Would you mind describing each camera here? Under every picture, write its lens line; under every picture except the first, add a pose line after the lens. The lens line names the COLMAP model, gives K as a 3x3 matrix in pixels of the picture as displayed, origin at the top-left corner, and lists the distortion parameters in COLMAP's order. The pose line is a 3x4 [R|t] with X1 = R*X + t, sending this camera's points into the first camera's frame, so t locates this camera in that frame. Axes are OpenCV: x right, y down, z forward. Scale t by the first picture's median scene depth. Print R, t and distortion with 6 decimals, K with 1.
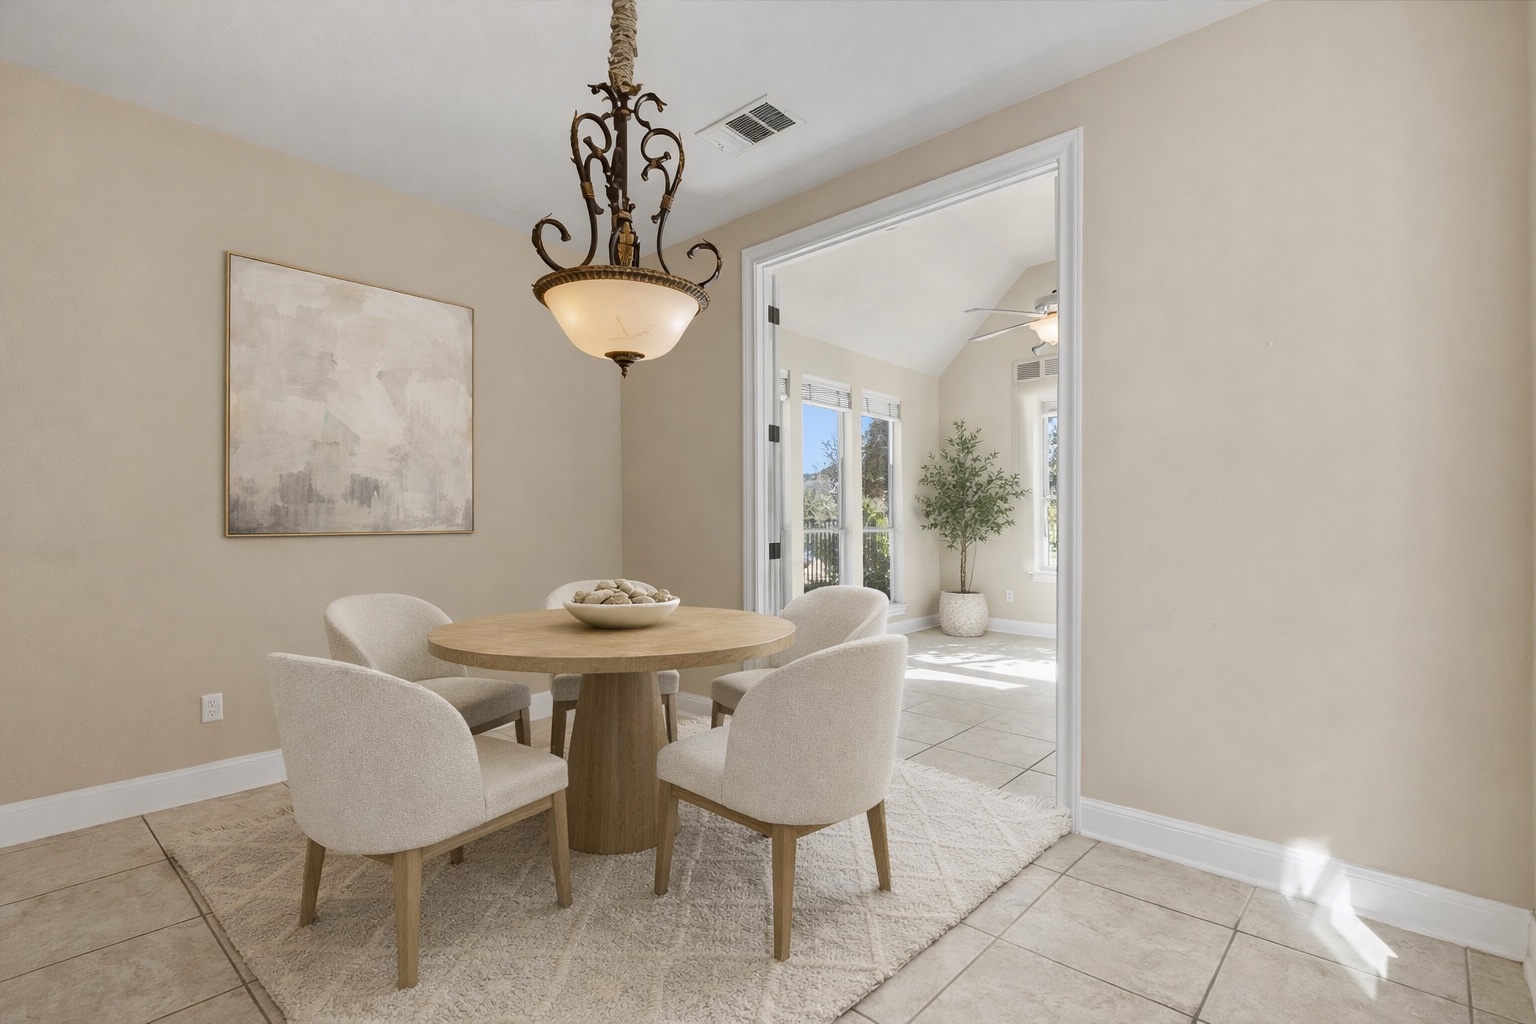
lens RADIAL K [[701.4, 0, 765.3], [0, 701.4, 516.2], [0, 0, 1]] dist [-0.002560, -0.000191]
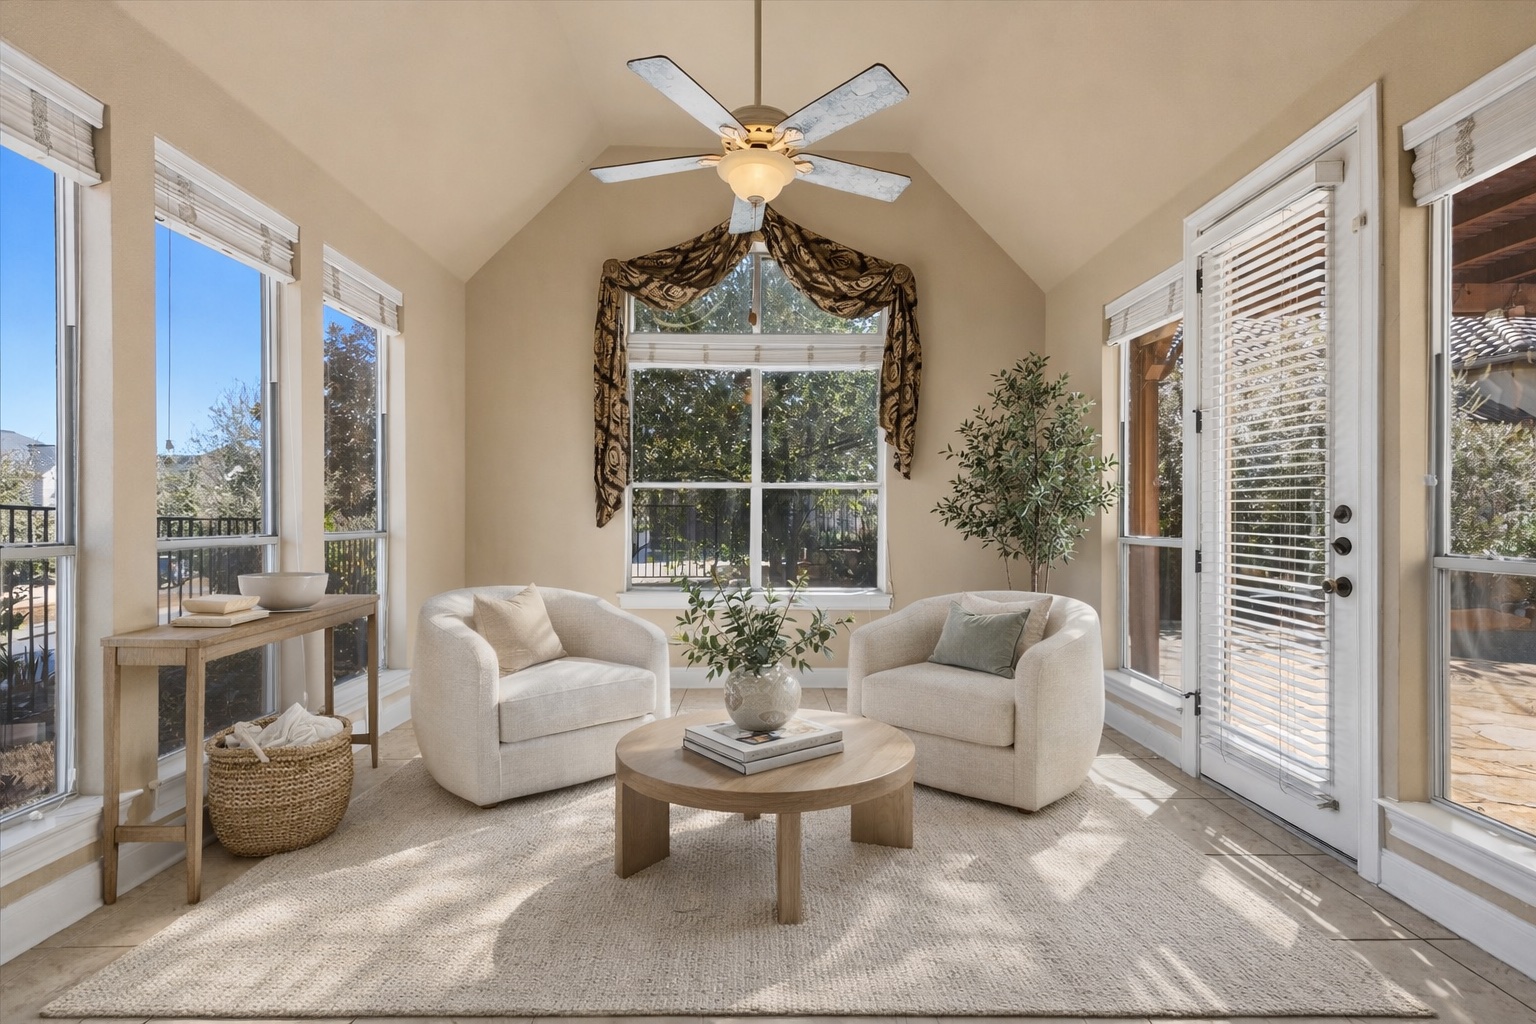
lens RADIAL K [[701.4, 0, 765.3], [0, 701.4, 516.2], [0, 0, 1]] dist [-0.002560, -0.000191]
pose [[0.729567, 0.007833, 0.683864, 0.029298], [-0.009047, 0.999957, -0.001802, 0.000190], [-0.683849, -0.004872, 0.729607, 0.418072]]
